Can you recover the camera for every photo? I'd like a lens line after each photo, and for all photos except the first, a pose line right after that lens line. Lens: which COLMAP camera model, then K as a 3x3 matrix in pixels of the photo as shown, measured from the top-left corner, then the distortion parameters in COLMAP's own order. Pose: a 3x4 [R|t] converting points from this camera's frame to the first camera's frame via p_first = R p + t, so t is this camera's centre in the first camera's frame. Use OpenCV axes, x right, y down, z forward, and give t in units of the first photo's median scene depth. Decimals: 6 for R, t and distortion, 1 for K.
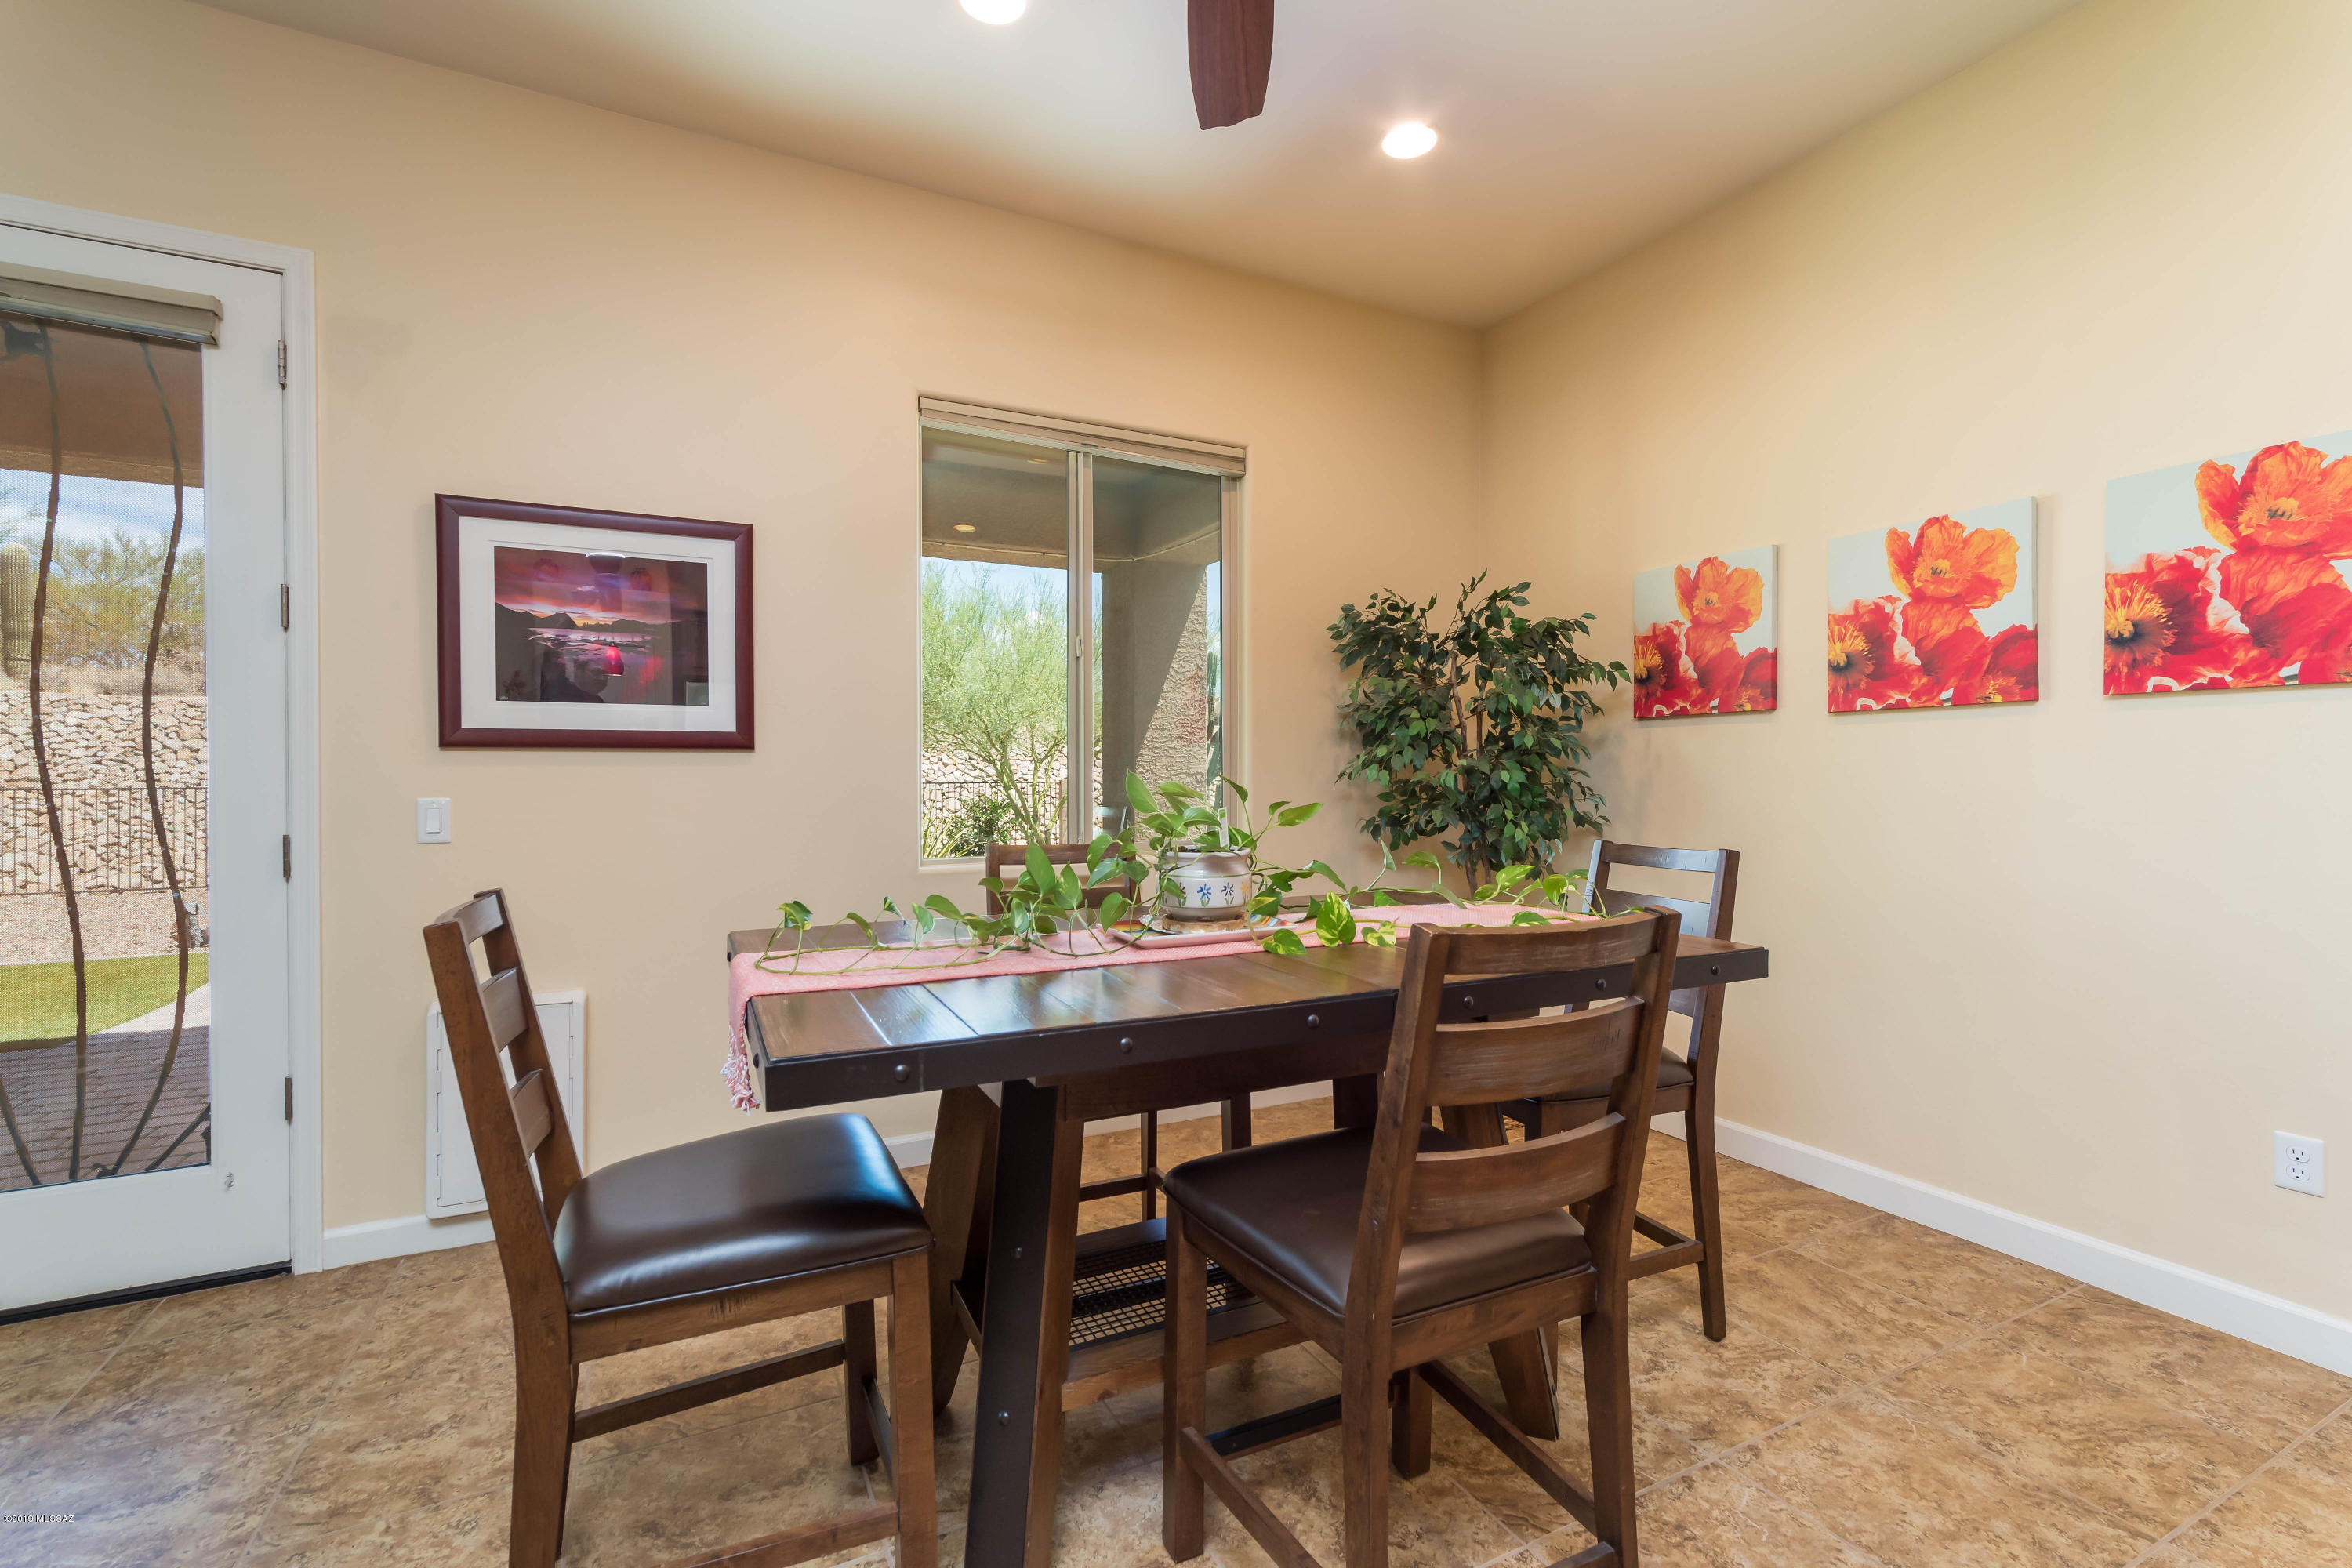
lens RADIAL K [[1025.3, 0, 1184.8], [0, 1025.3, 781.4], [0, 0, 1]] dist [0.000409, 0.000523]
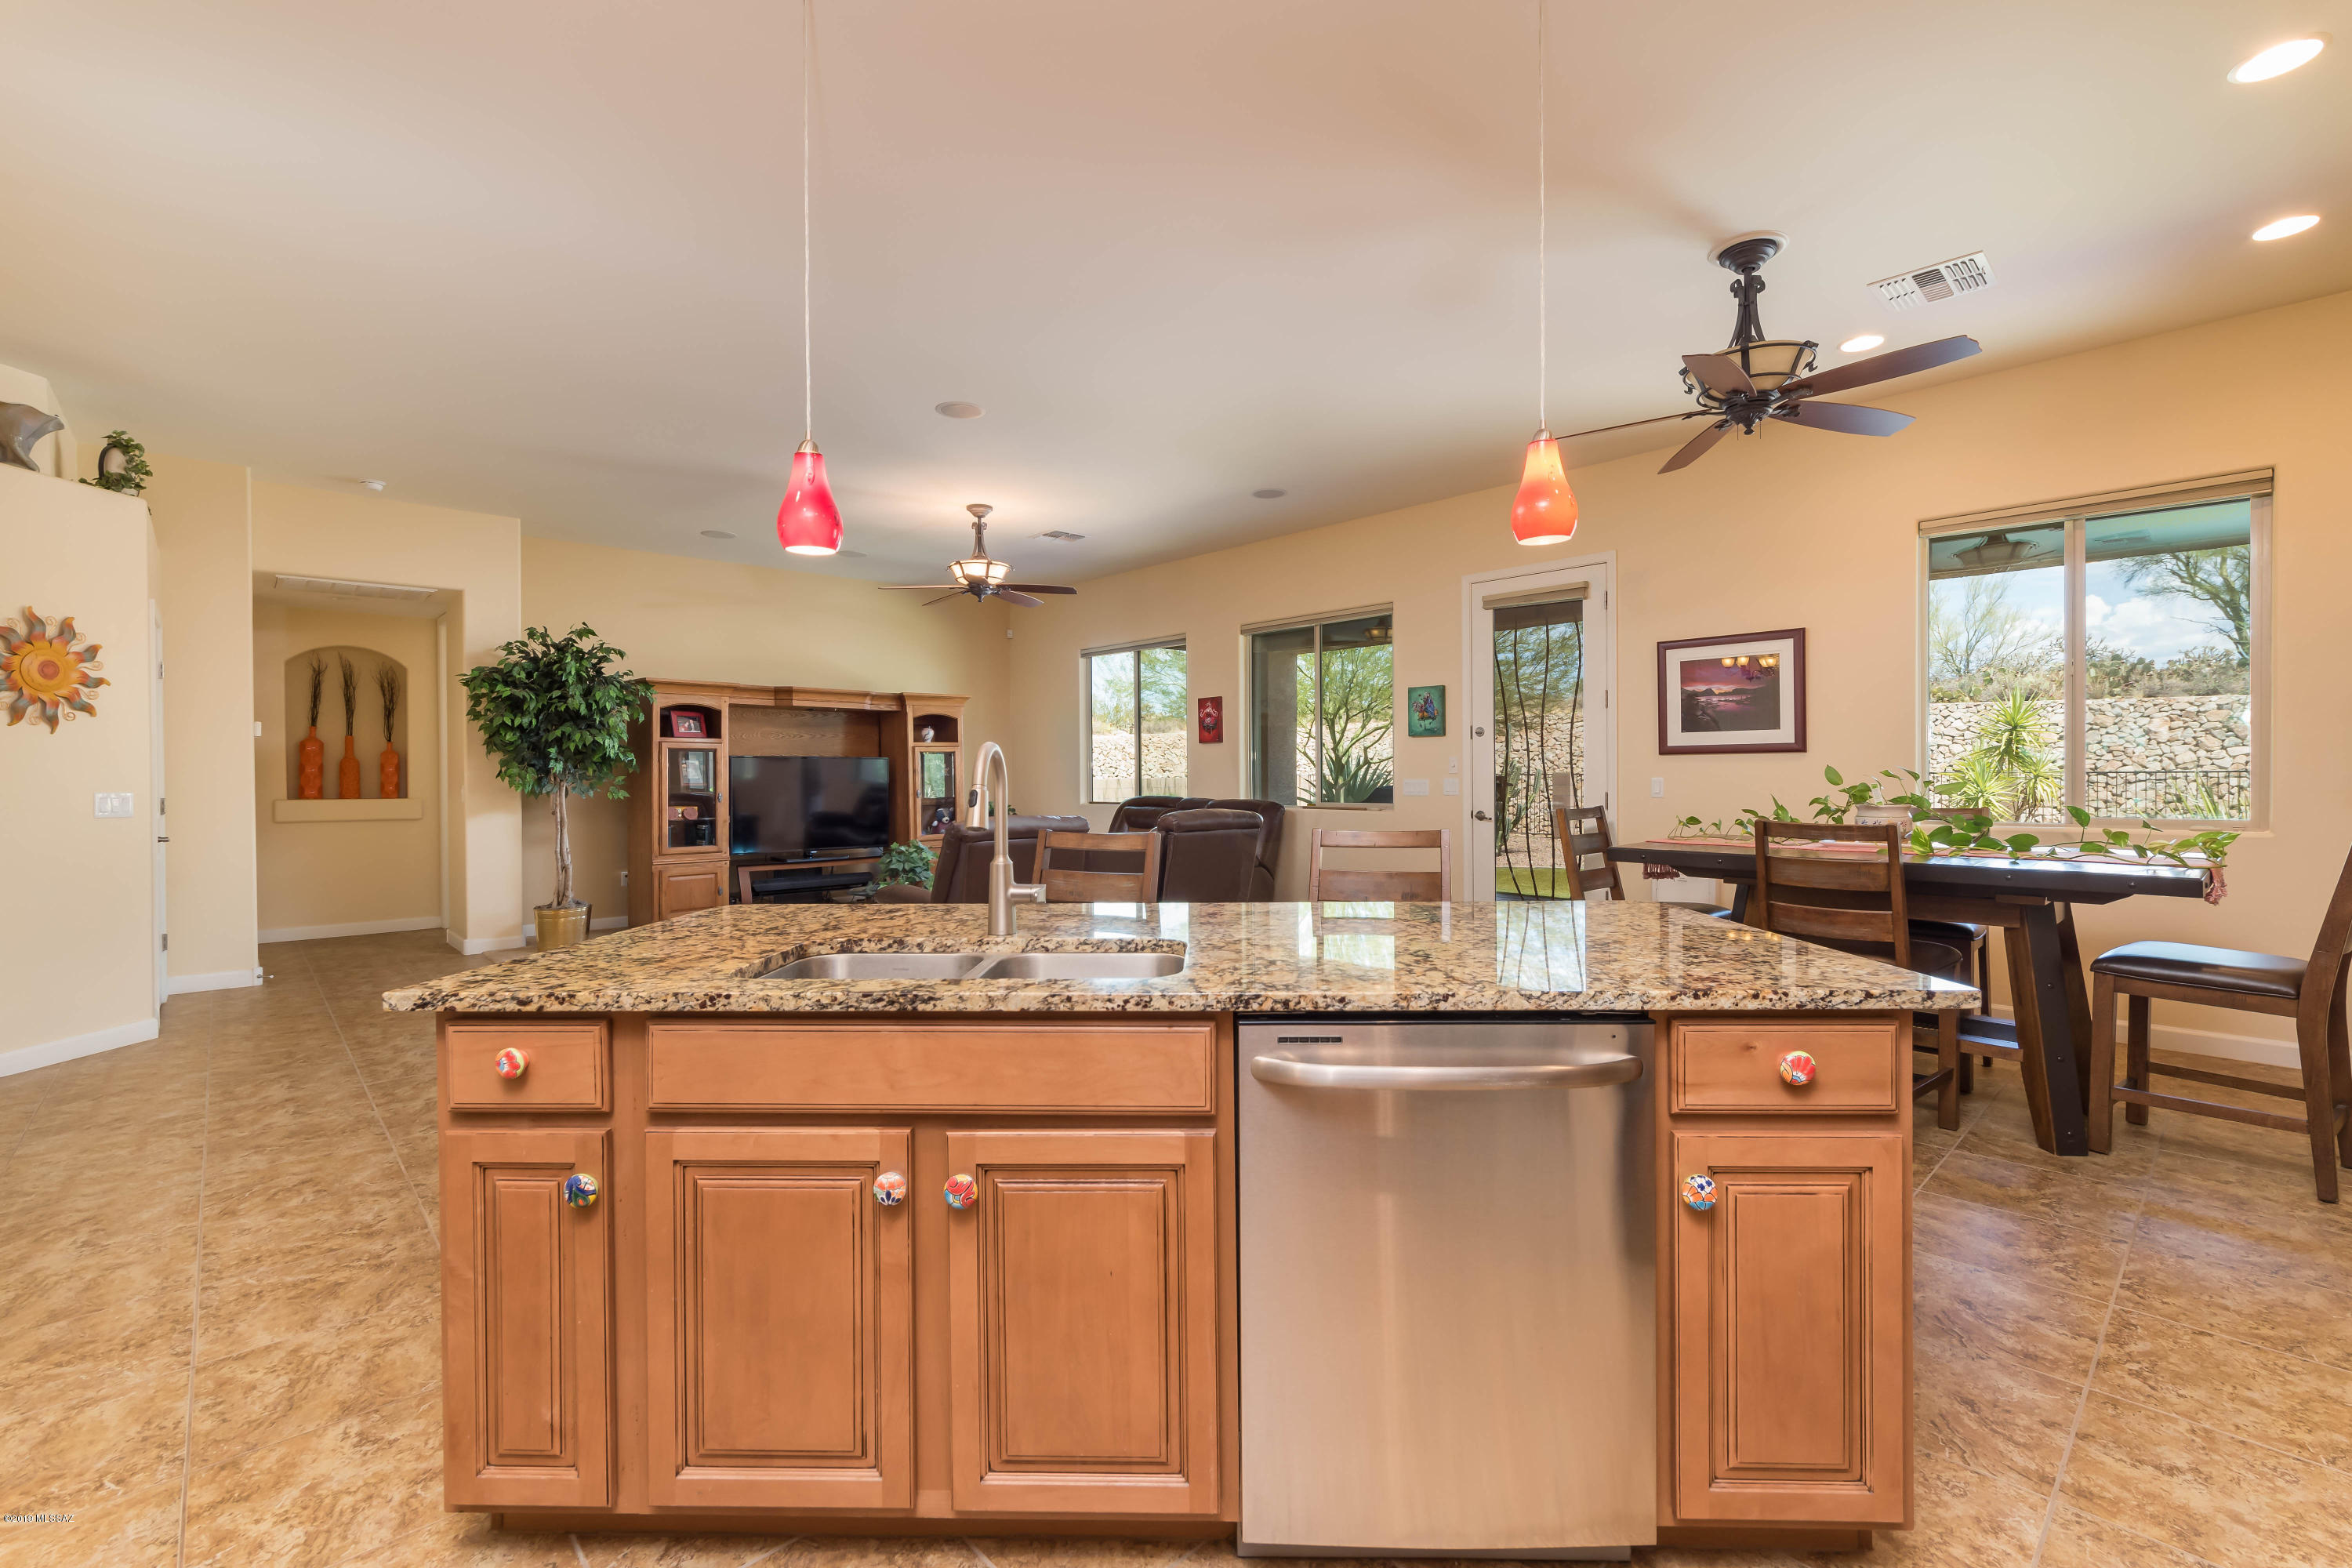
lens RADIAL K [[1017.4, 0, 1183.4], [0, 1017.4, 783.5], [0, 0, 1]] dist [-0.001359, -0.000263]
pose [[0.282445, 0.012255, -0.959205, 0.945123], [0.002573, 0.999905, 0.013532, -0.002570], [0.959280, -0.006290, 0.282387, -0.531641]]
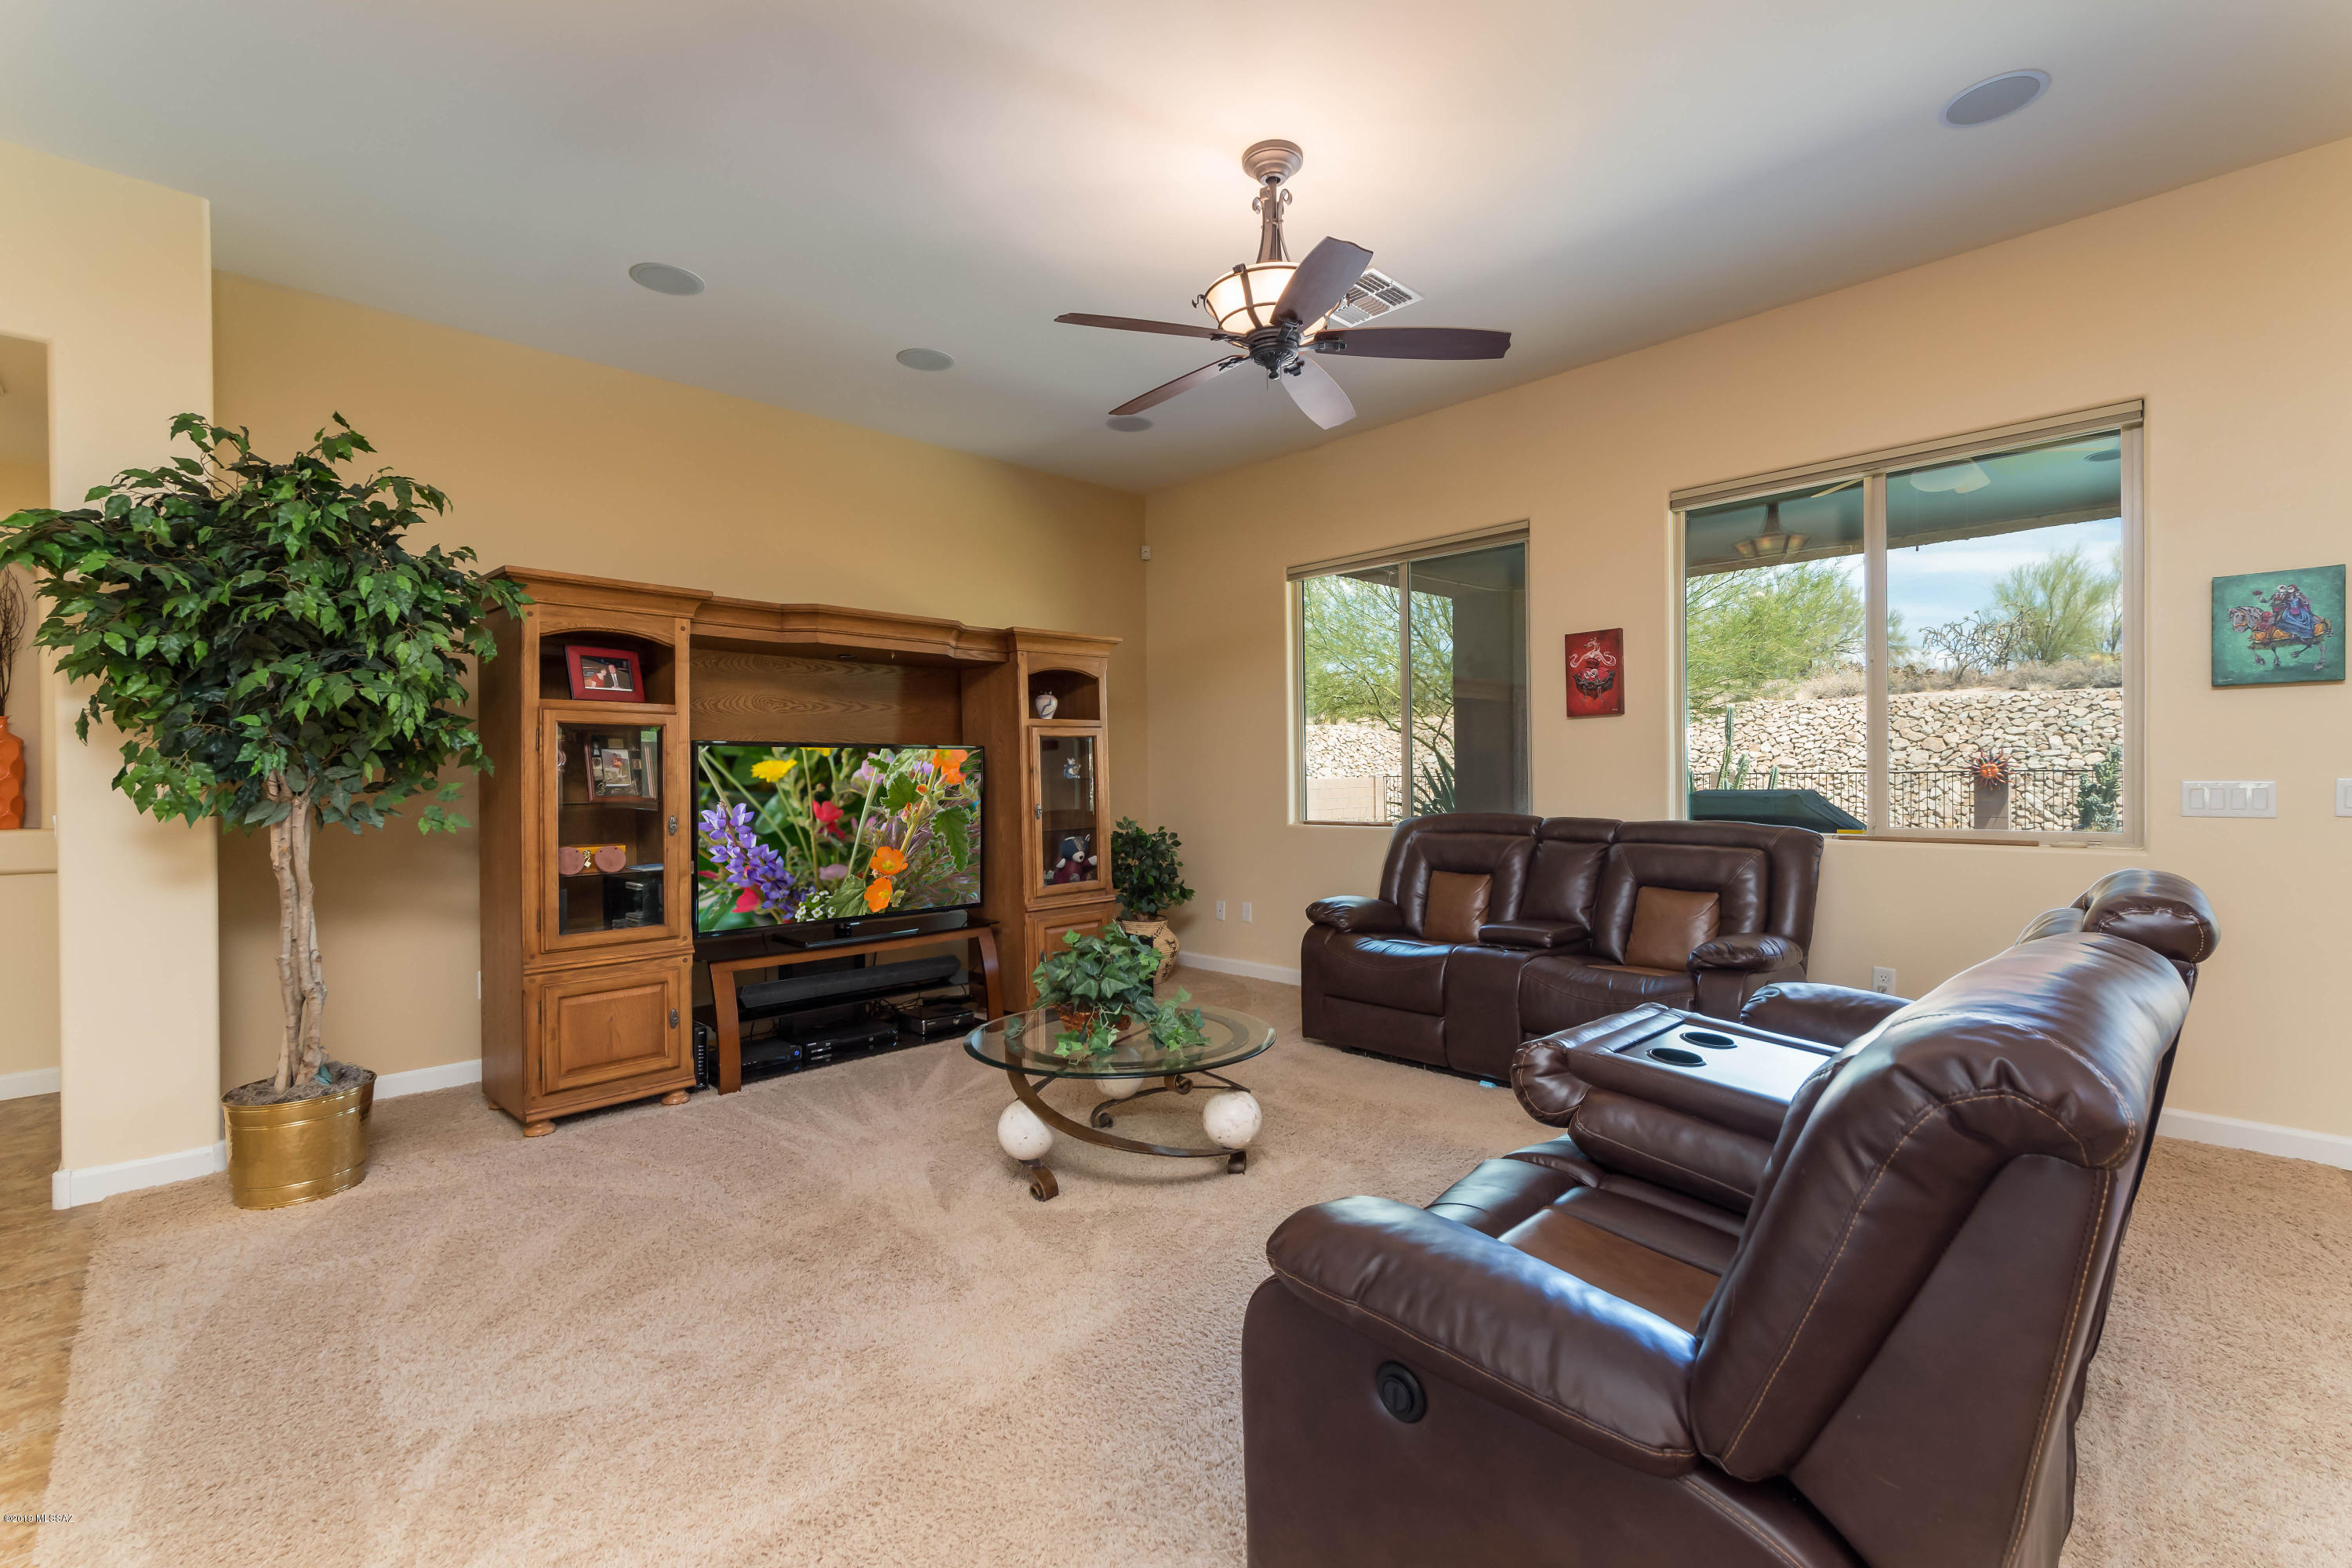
lens RADIAL K [[1025.3, 0, 1184.8], [0, 1025.3, 781.4], [0, 0, 1]] dist [0.000409, 0.000523]
pose [[0.306906, 0.006724, -0.951716, -0.432261], [0.006461, 0.999937, 0.009148, 0.003747], [0.951718, -0.008957, 0.306843, -0.711946]]
